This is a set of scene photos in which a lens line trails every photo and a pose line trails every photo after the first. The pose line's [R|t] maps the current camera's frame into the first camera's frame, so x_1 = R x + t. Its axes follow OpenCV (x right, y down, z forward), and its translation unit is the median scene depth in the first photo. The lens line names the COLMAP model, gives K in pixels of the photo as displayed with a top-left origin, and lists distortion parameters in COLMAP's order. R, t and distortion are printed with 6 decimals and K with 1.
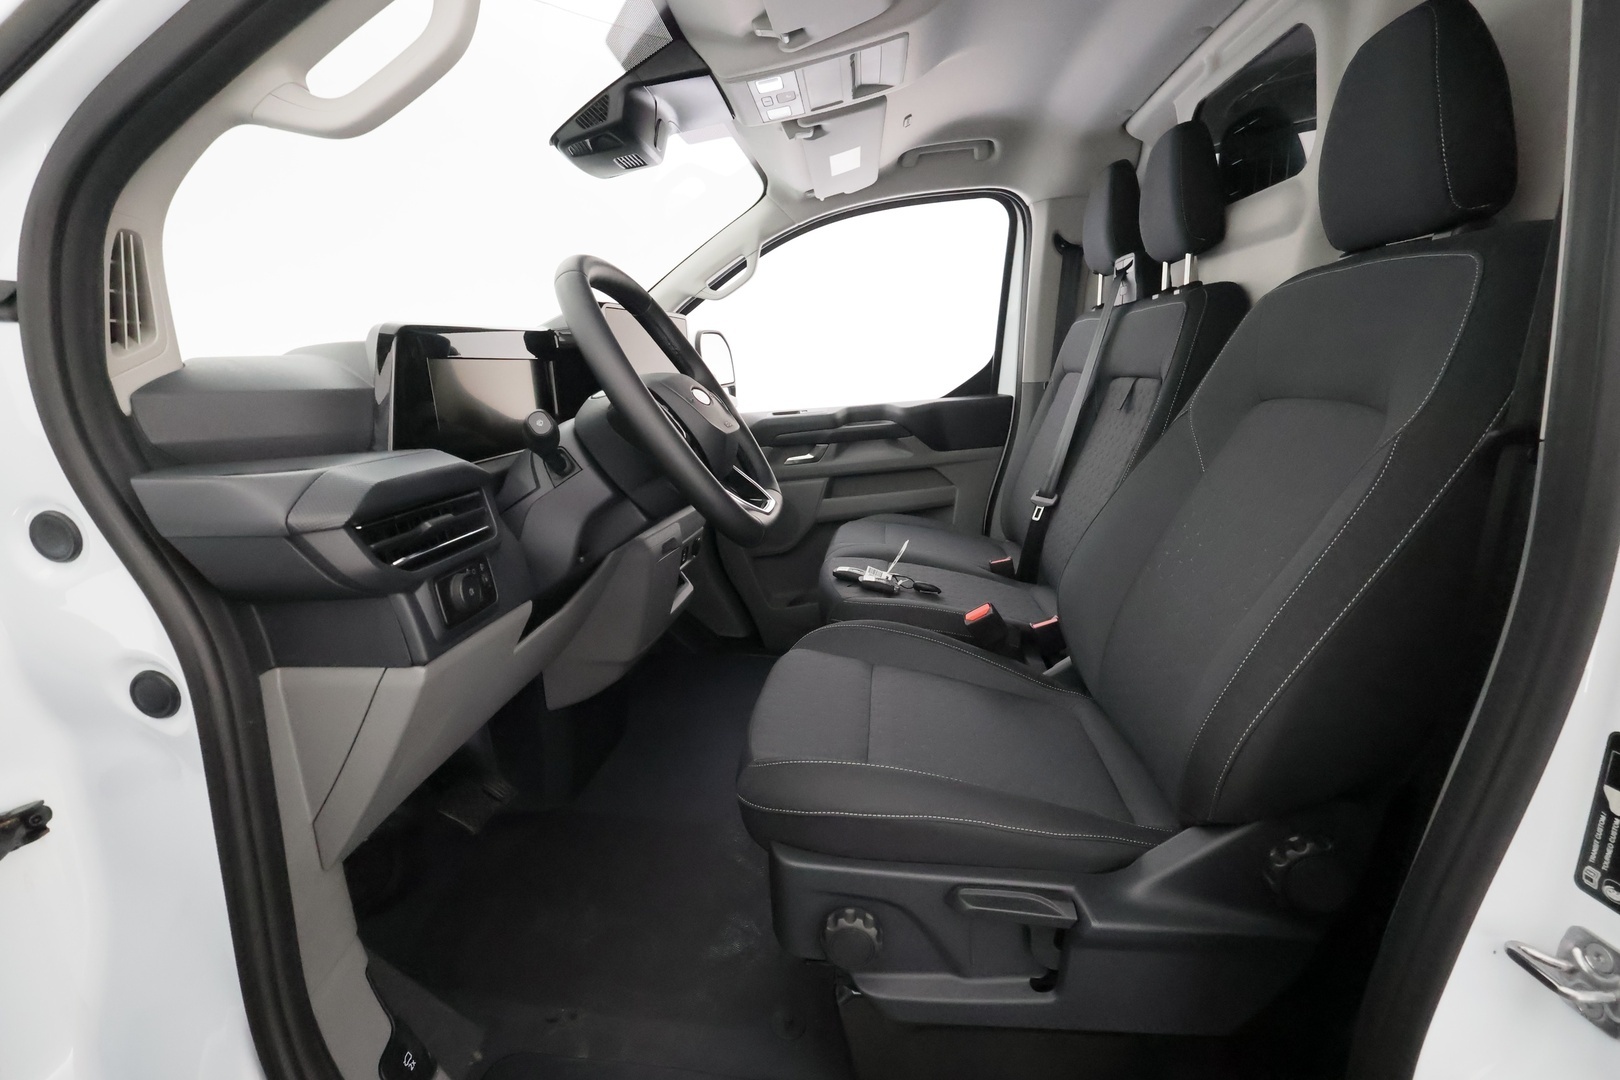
lens RADIAL K [[736.3, 0, 811.0], [0, 736.3, 550.4], [0, 0, 1]] dist [-0.001617, -0.000333]
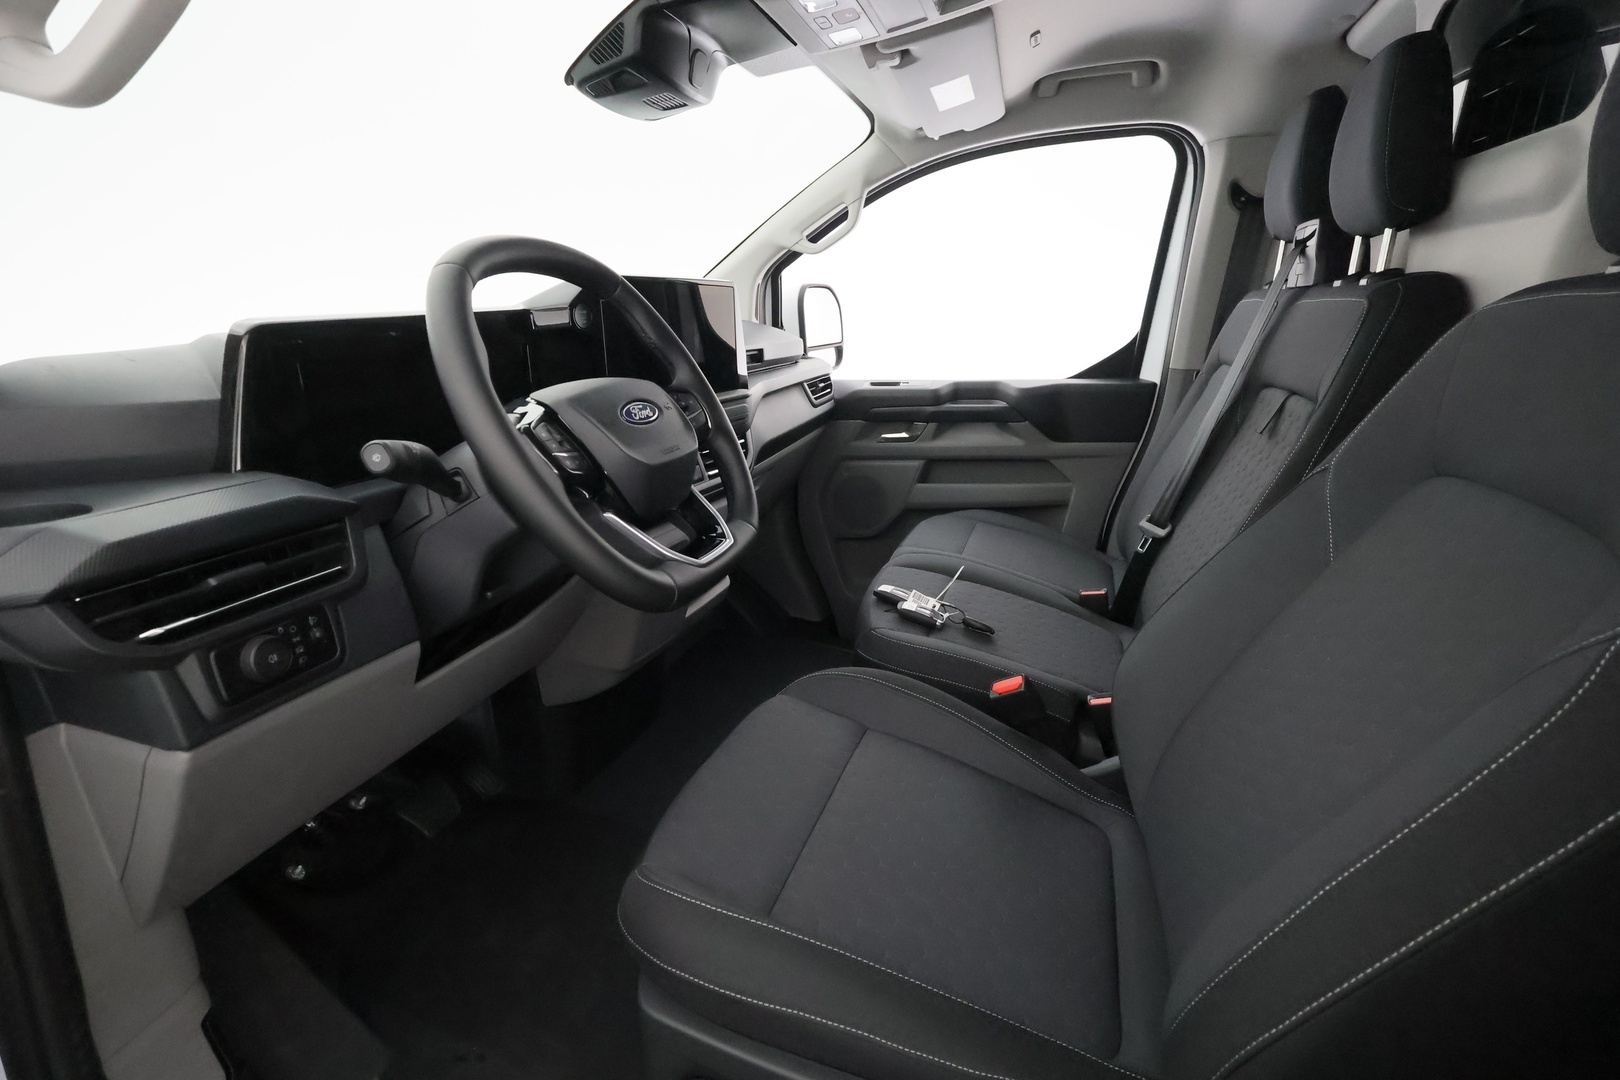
lens RADIAL K [[736.3, 0, 811.0], [0, 736.3, 550.4], [0, 0, 1]] dist [-0.001617, -0.000333]
pose [[0.970989, 0.115964, -0.209124, 0.126643], [-0.098122, 0.990744, 0.093799, -0.086807], [0.218066, -0.070558, 0.973380, 0.133612]]
